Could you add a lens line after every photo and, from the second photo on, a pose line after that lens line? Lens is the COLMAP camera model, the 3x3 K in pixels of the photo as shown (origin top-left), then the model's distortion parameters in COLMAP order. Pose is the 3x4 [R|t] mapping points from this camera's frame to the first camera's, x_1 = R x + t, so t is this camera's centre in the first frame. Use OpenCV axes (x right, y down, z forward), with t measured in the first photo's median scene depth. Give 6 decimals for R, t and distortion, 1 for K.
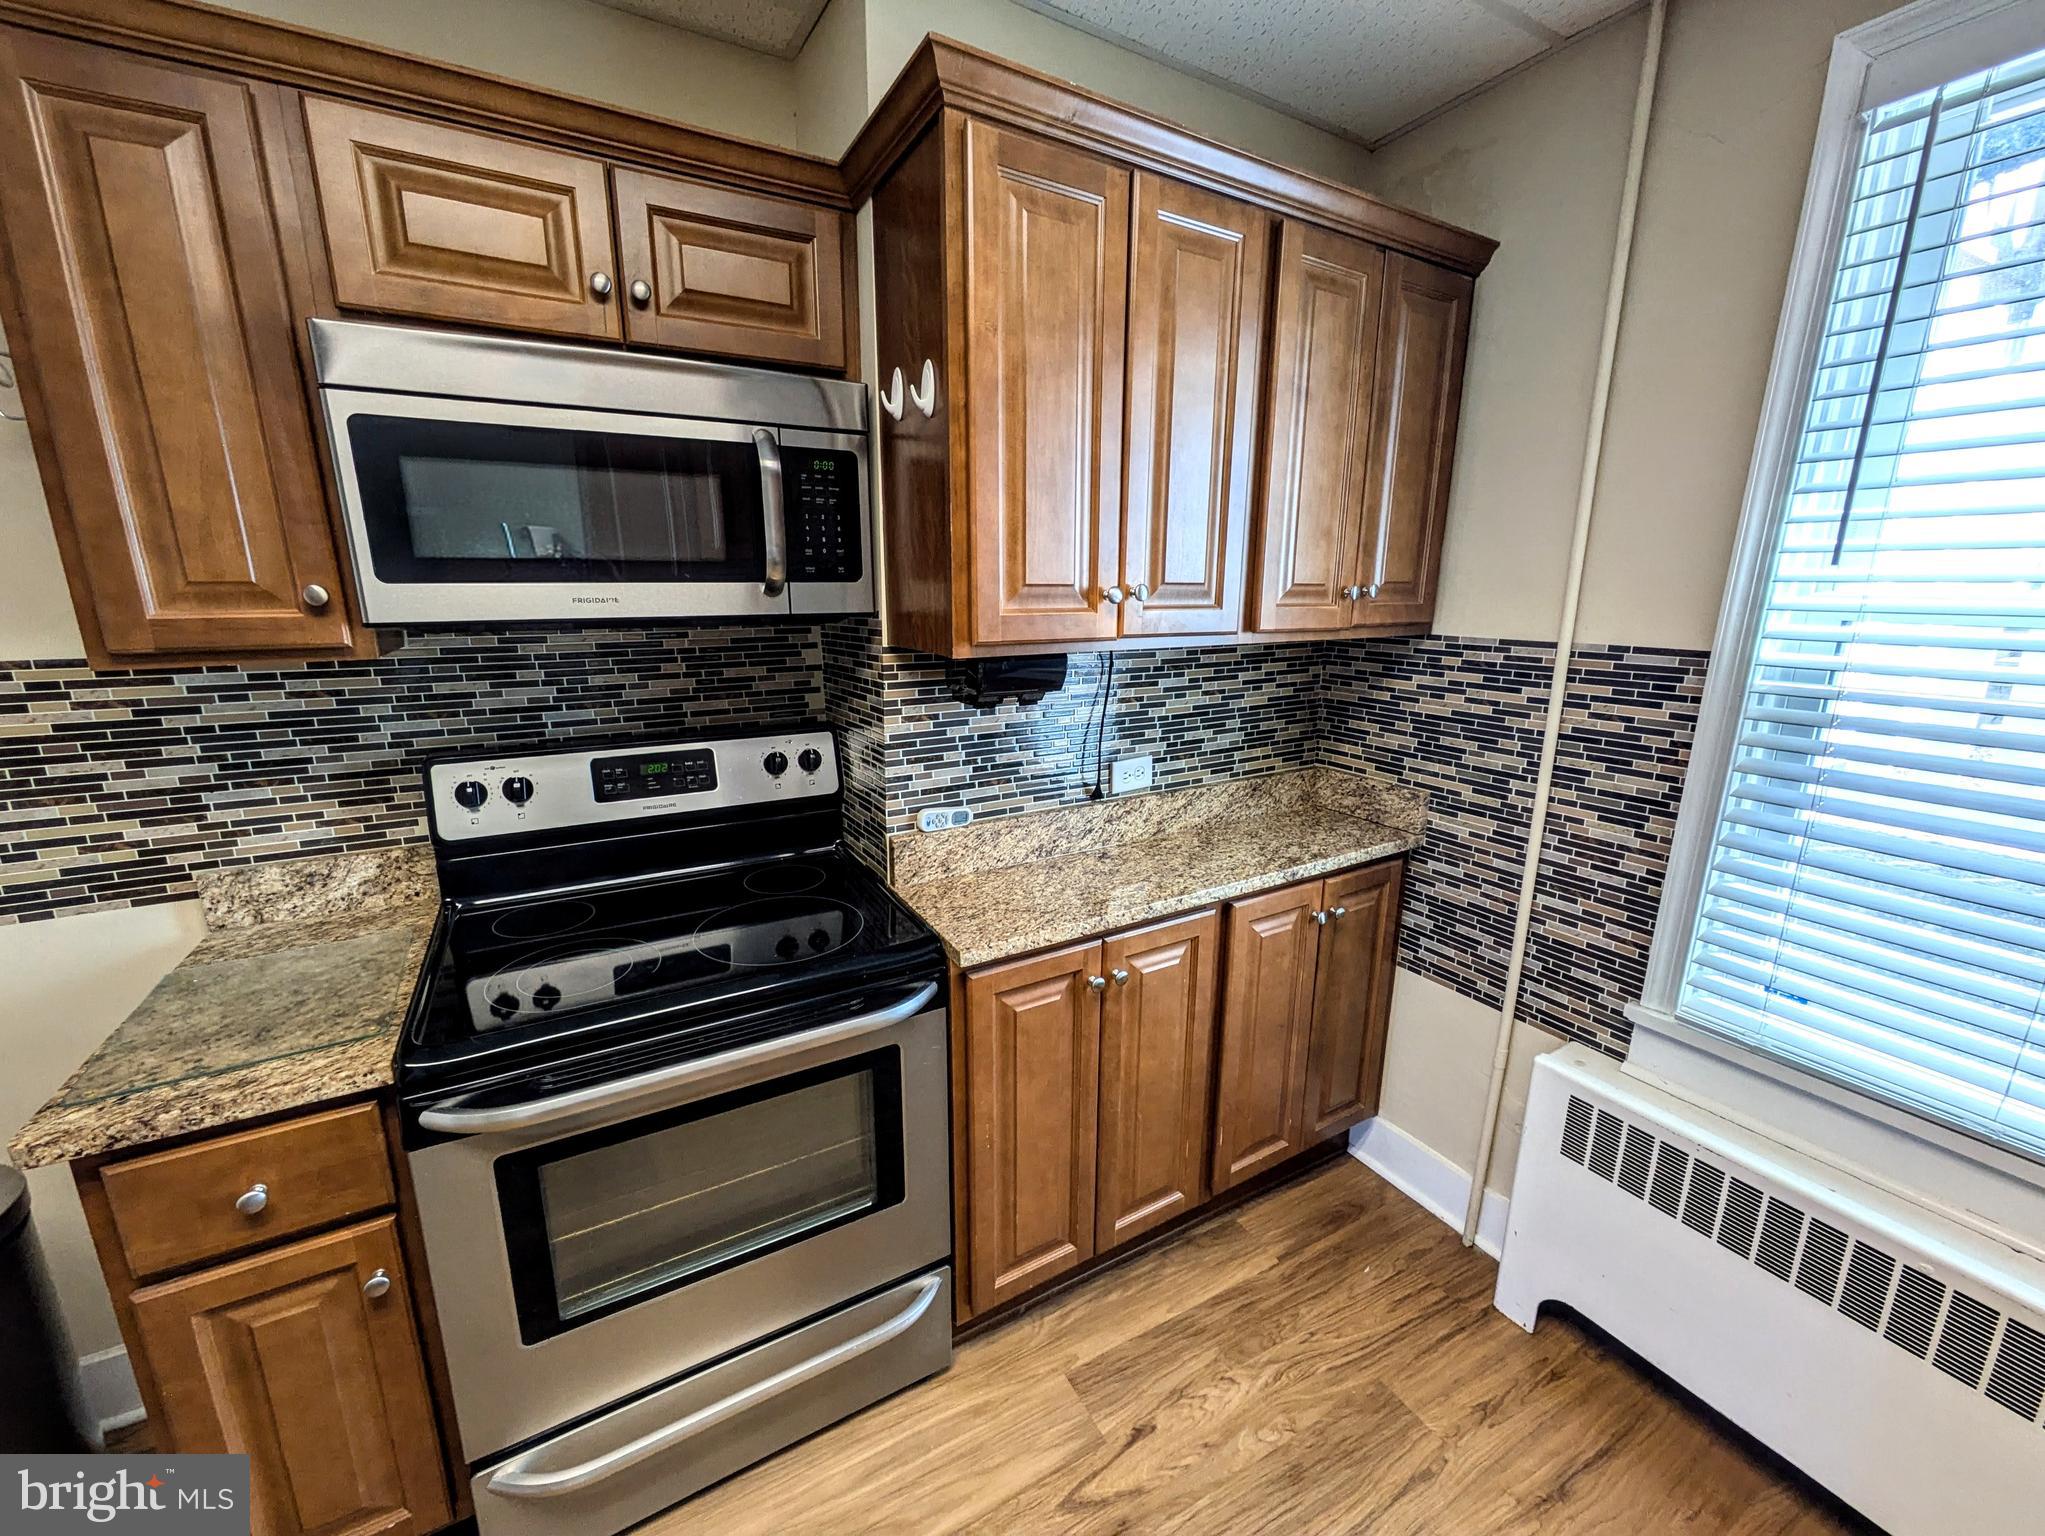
lens RADIAL K [[812.8, 0, 1029.4], [0, 812.8, 767.5], [0, 0, 1]] dist [0.003208, 0.002278]
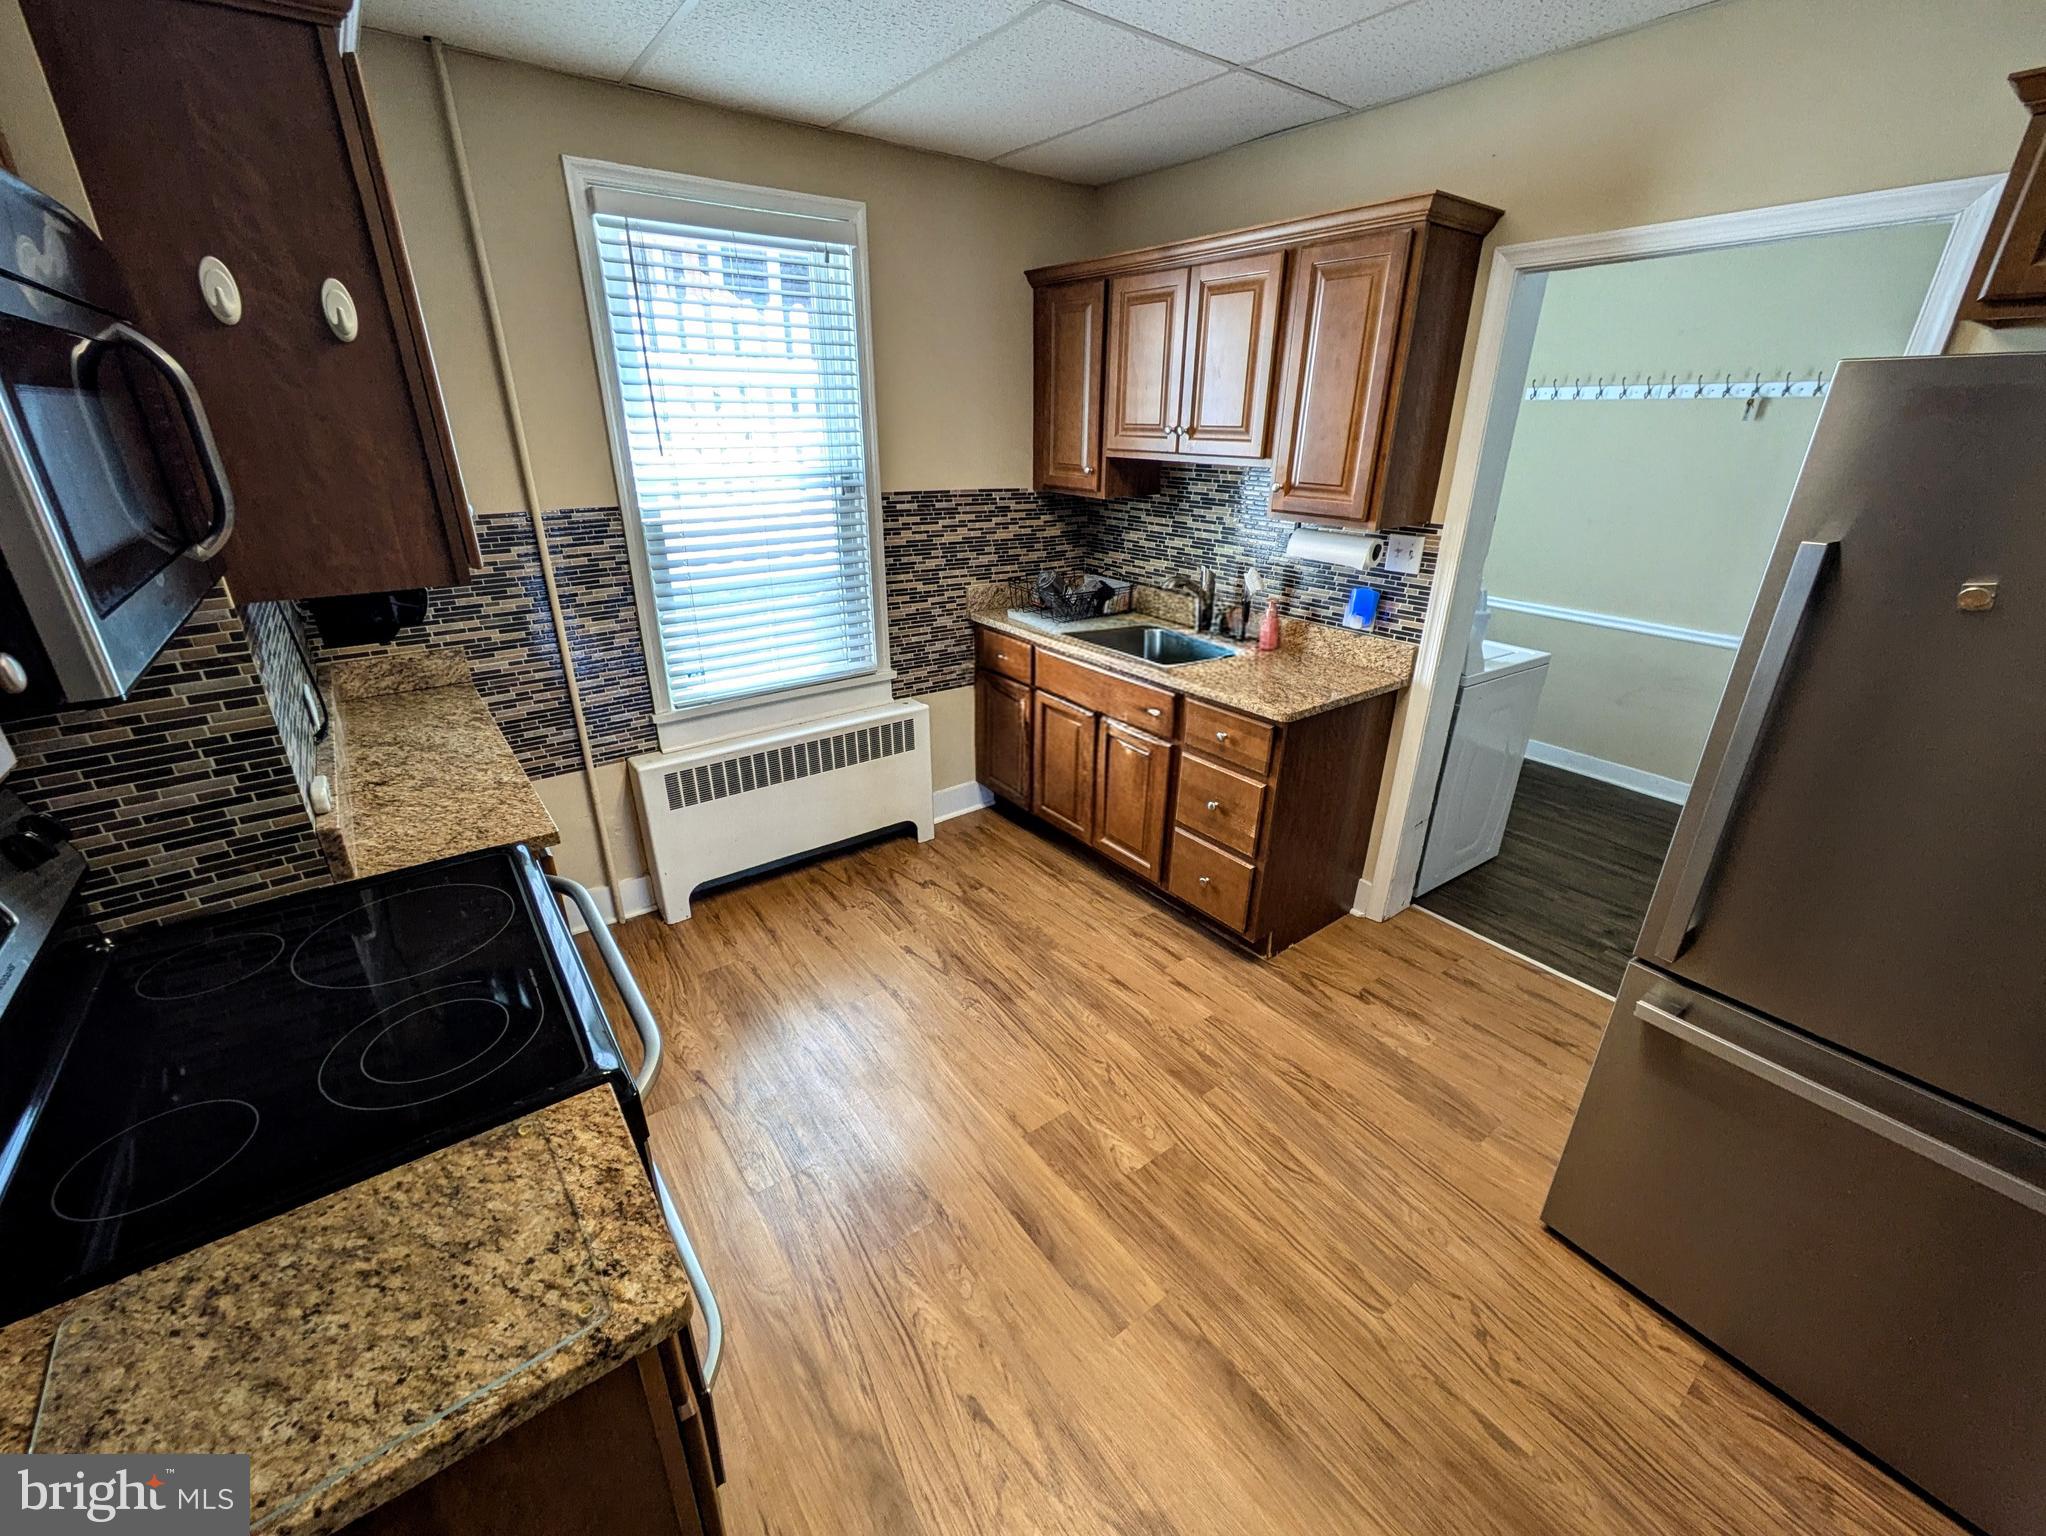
lens RADIAL K [[813.2, 0, 1023.7], [0, 813.2, 757.9], [0, 0, 1]] dist [0.003208, 0.002278]
pose [[-0.102371, -0.399459, 0.911017, -0.947892], [0.214832, 0.885338, 0.412340, -0.175205], [-0.971271, 0.237927, -0.004816, 0.252569]]
